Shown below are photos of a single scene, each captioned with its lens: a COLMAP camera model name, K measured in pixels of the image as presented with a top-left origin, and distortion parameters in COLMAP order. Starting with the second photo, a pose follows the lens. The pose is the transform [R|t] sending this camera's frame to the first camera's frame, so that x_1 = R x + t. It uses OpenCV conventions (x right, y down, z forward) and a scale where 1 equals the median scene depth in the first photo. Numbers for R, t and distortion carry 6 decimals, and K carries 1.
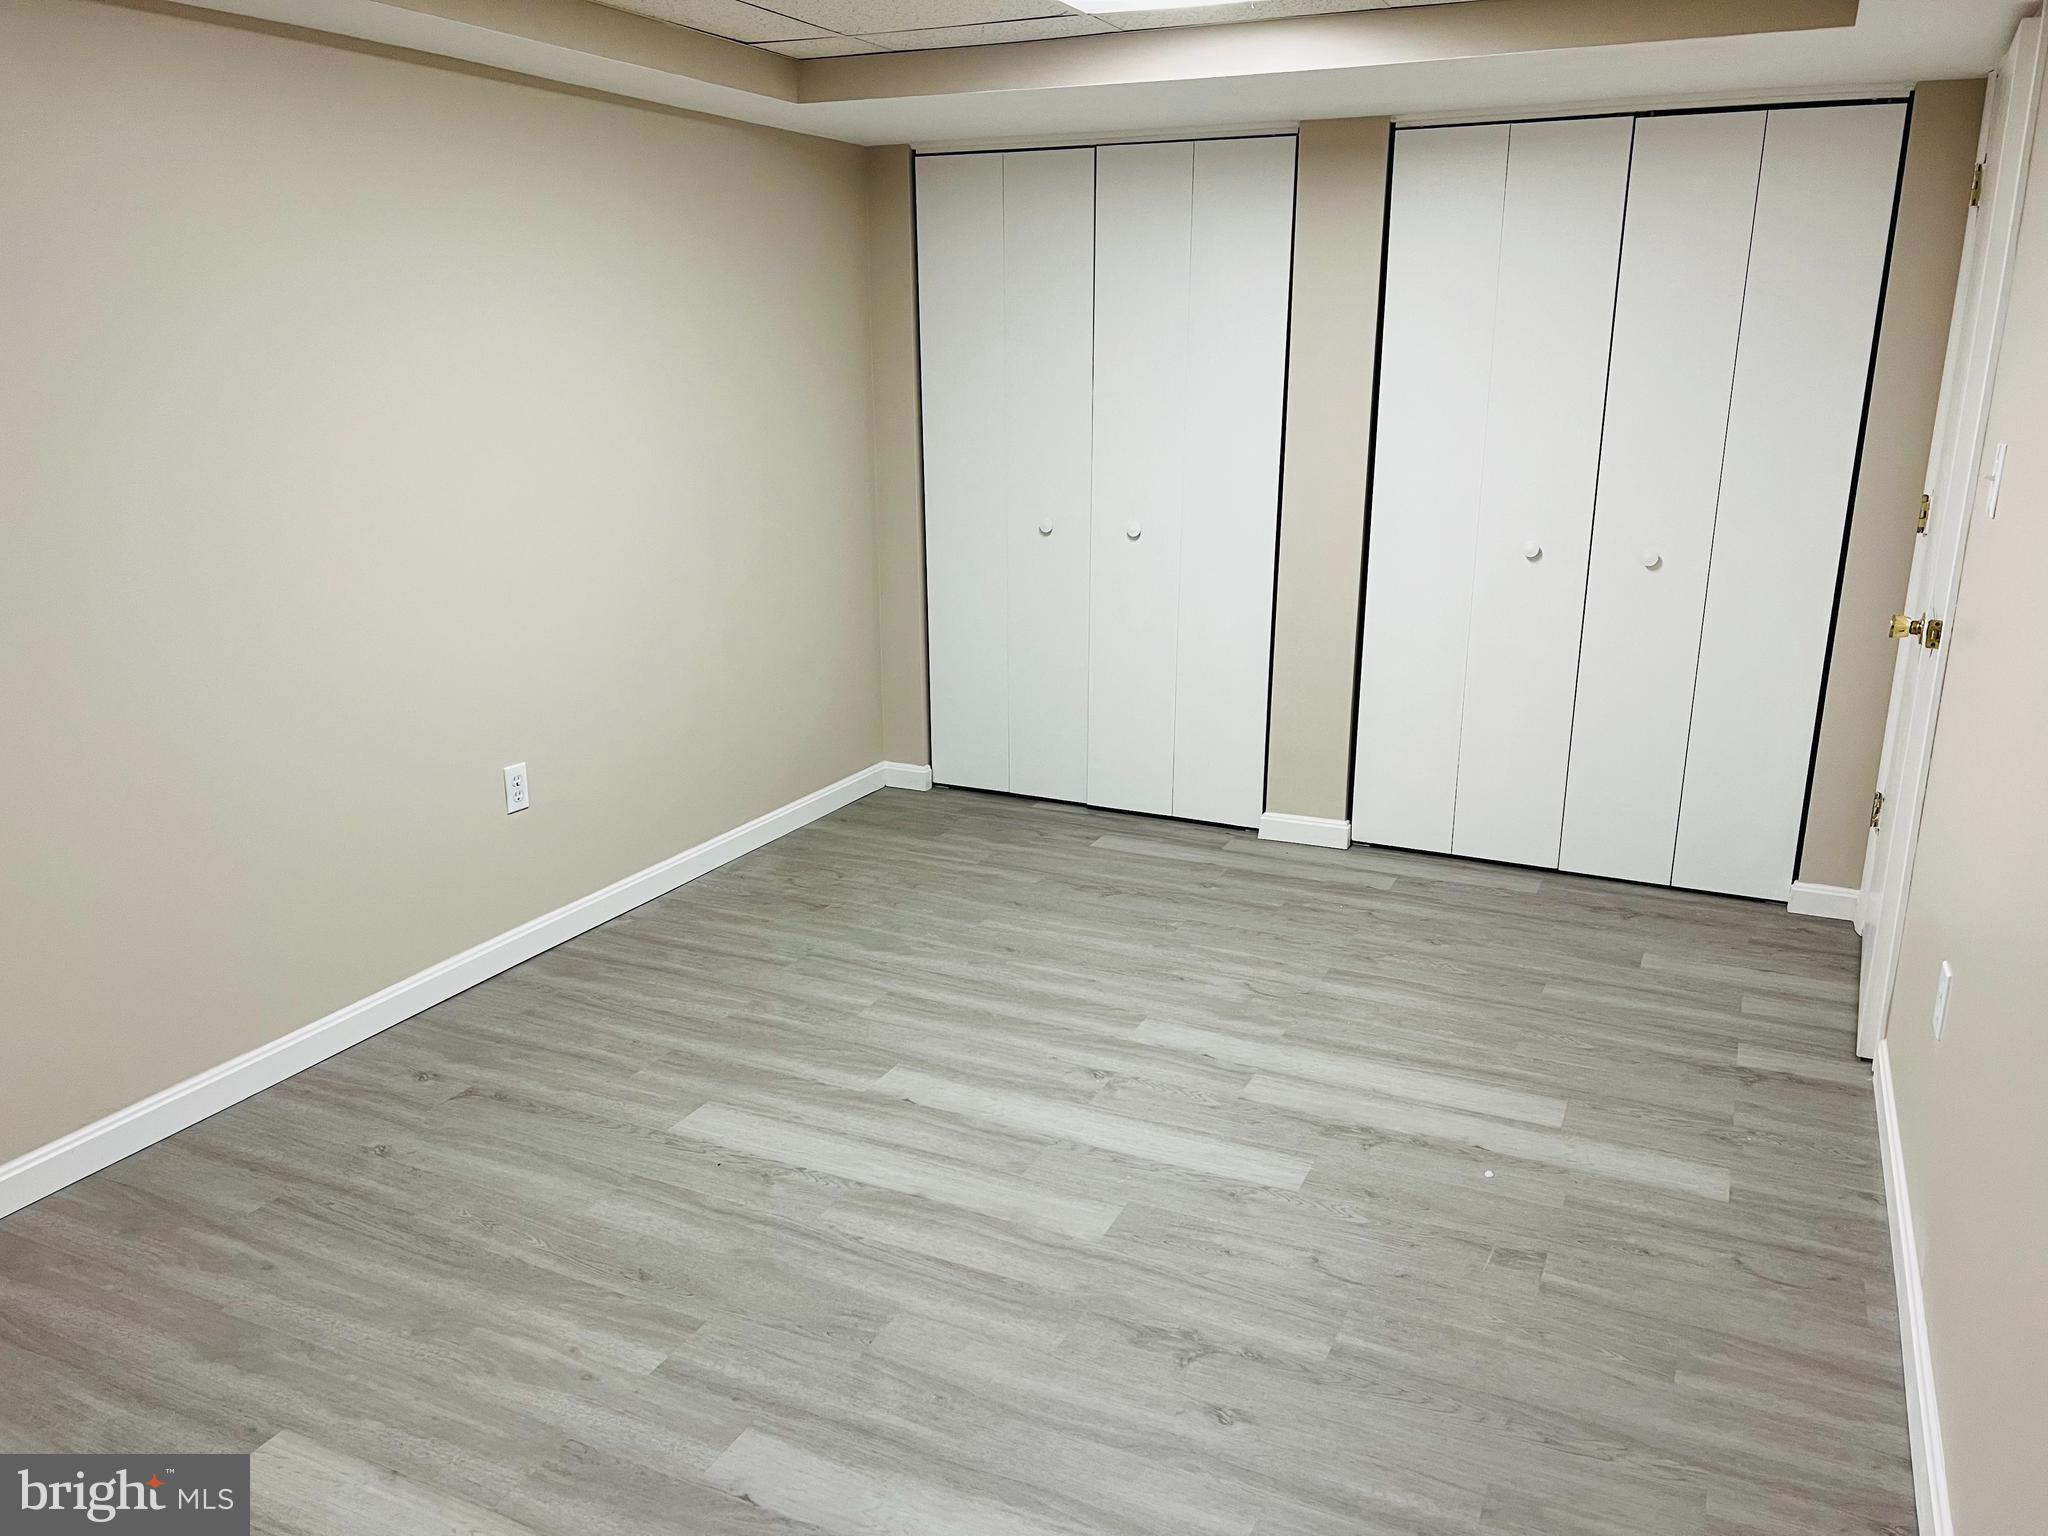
lens RADIAL K [[1537.2, 0, 1023.1], [0, 1537.2, 767.9], [0, 0, 1]] dist [0.038697, -0.038370]
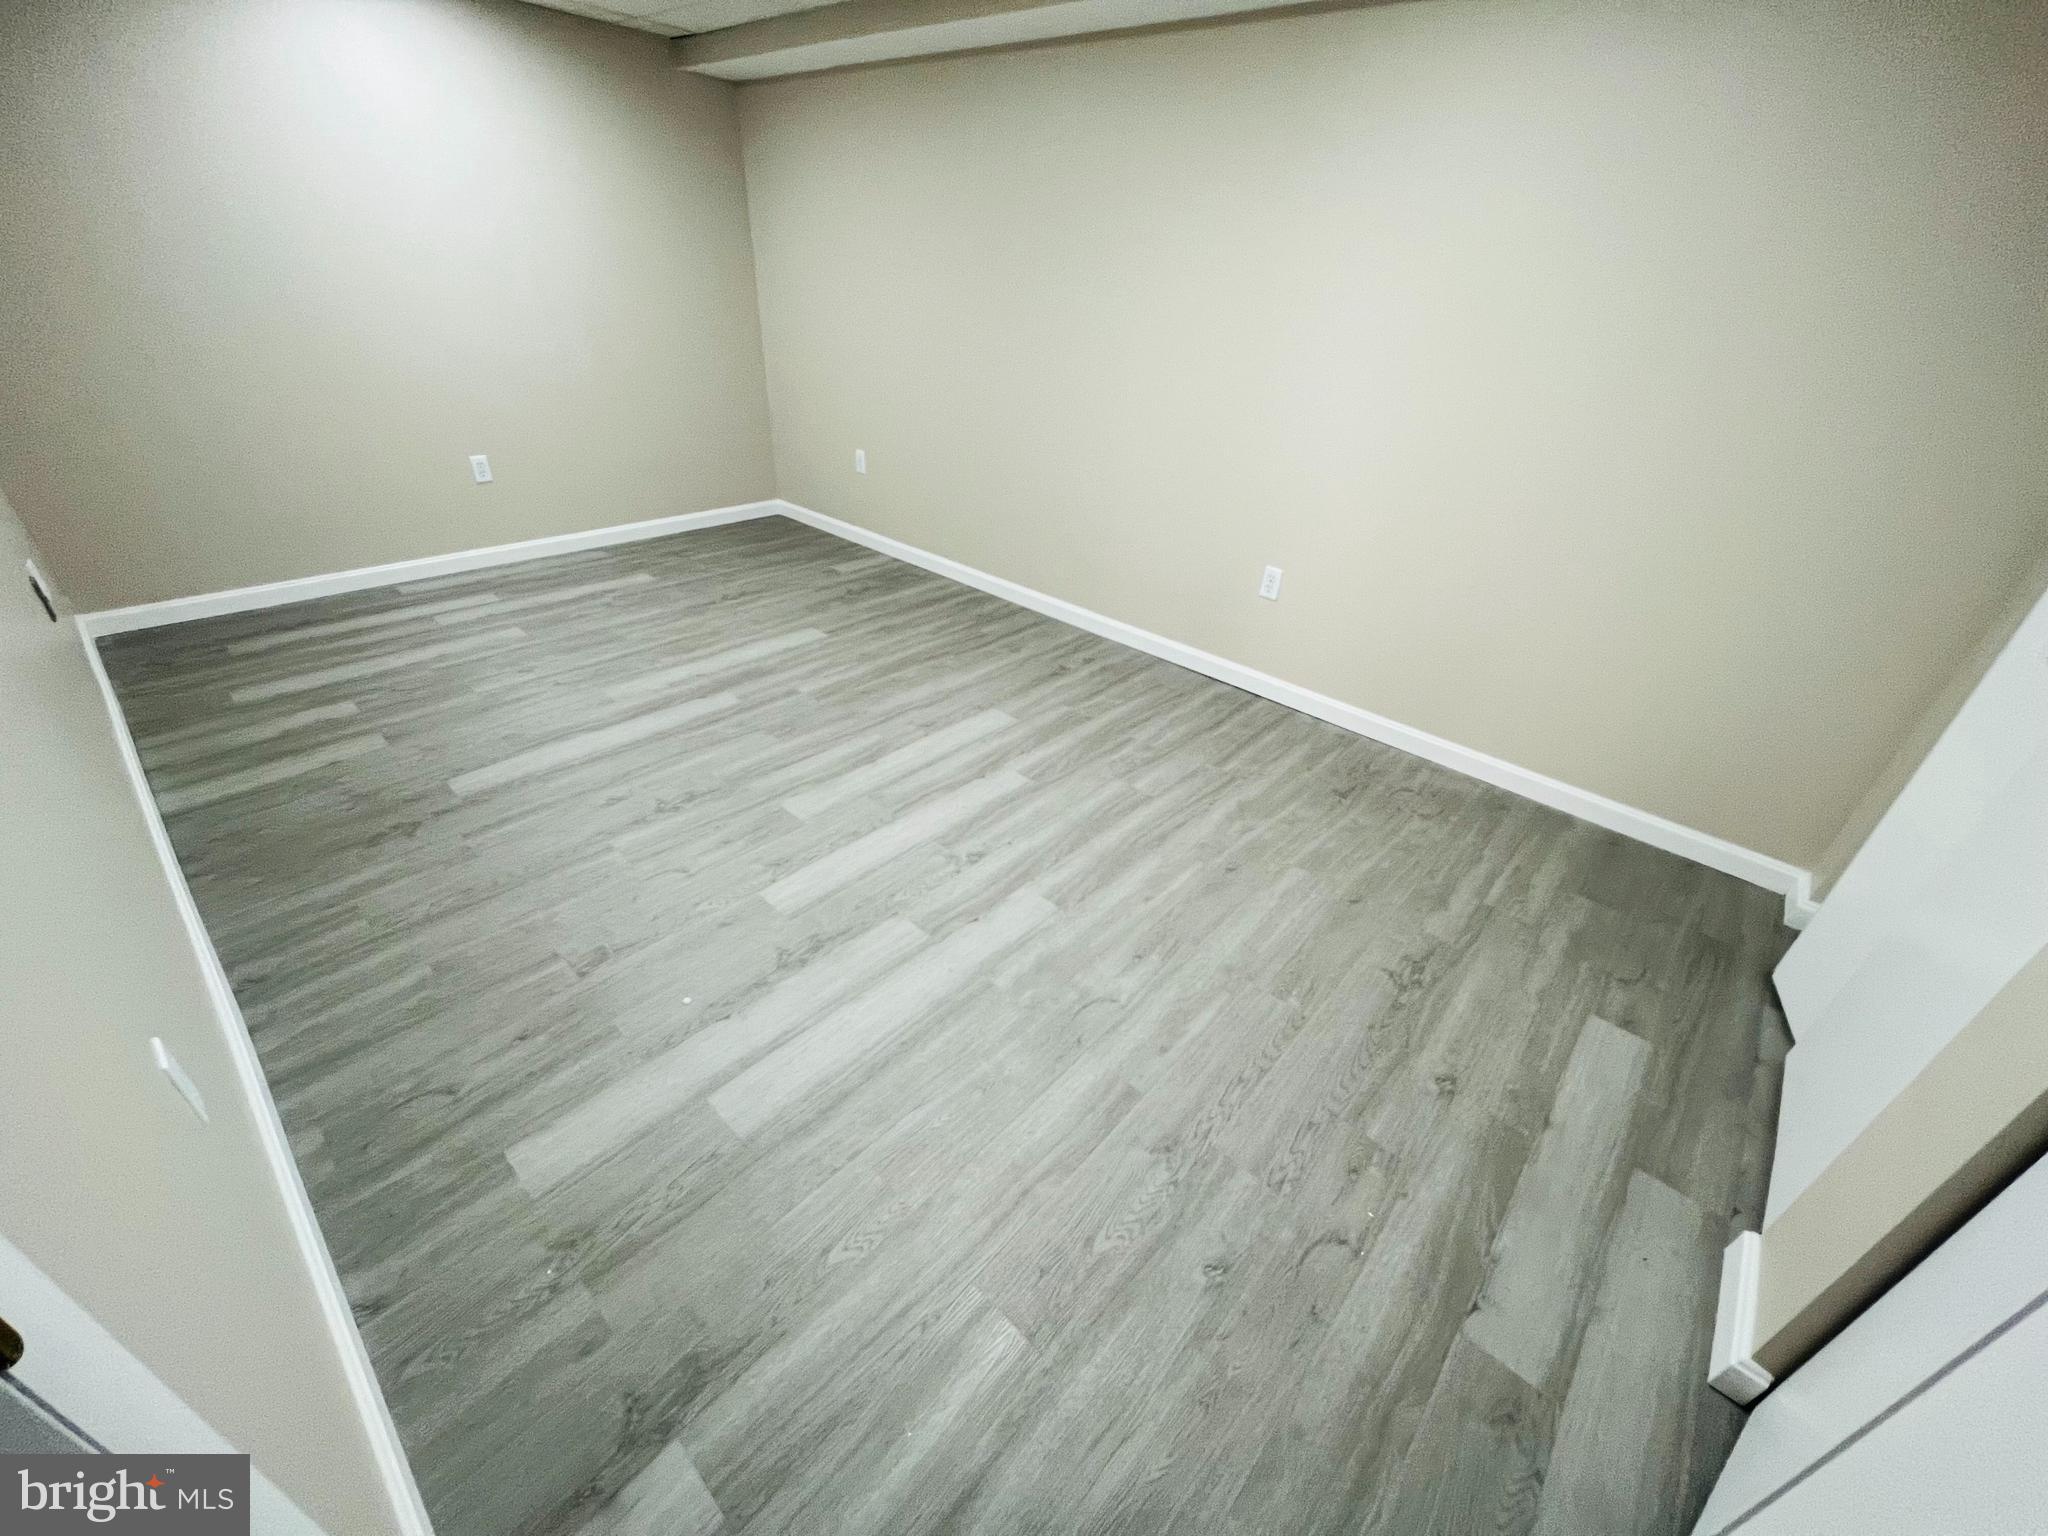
lens RADIAL K [[822.8, 0, 1025.4], [0, 822.8, 766.3], [0, 0, 1]] dist [0.001276, -0.000130]
pose [[-0.289734, 0.488388, -0.823123, 0.609314], [-0.307516, 0.766910, 0.563279, -0.283267], [0.906360, 0.416325, -0.072013, 1.122099]]
